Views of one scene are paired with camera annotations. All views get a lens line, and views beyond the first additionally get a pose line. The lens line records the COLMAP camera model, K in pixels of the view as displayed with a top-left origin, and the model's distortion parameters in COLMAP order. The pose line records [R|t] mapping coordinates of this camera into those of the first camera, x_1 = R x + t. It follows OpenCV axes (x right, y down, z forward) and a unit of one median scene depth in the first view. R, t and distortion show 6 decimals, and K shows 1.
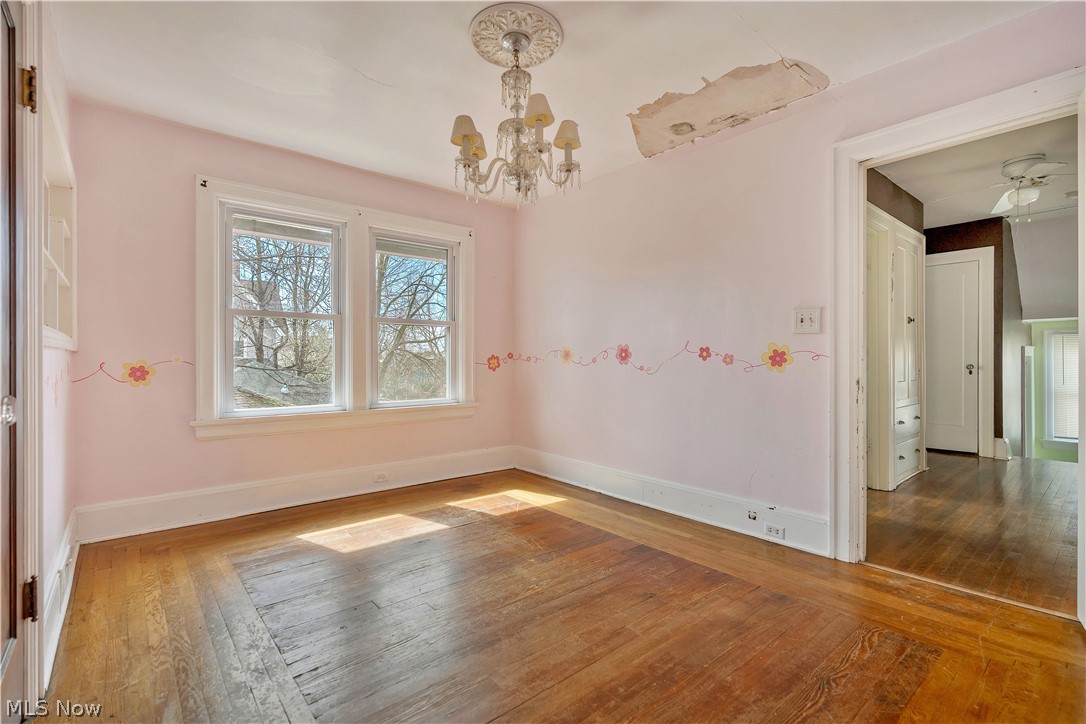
lens RADIAL K [[495.4, 0, 542.9], [0, 495.4, 361.1], [0, 0, 1]] dist [-0.007562, 0.002221]
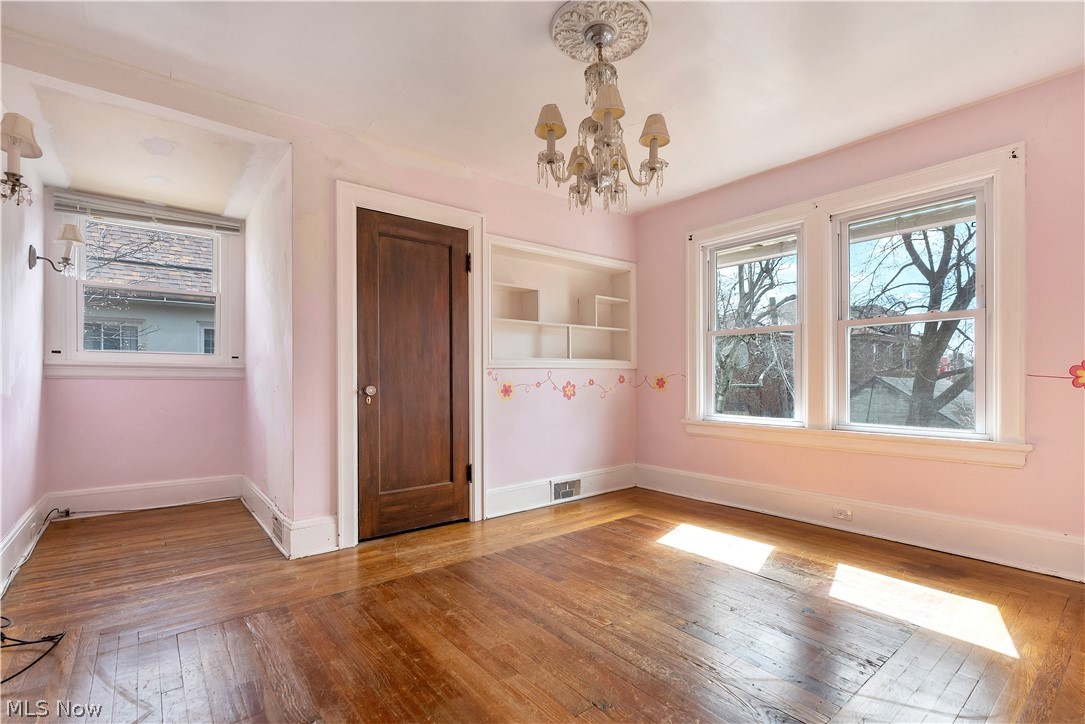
lens RADIAL K [[494.9, 0, 543.6], [0, 494.9, 380.0], [0, 0, 1]] dist [-0.007562, 0.002221]
pose [[-0.022696, 0.006303, -0.999723, 0.630253], [0.004202, 0.999972, 0.006209, 0.004564], [0.999734, -0.004060, -0.022722, 0.643967]]
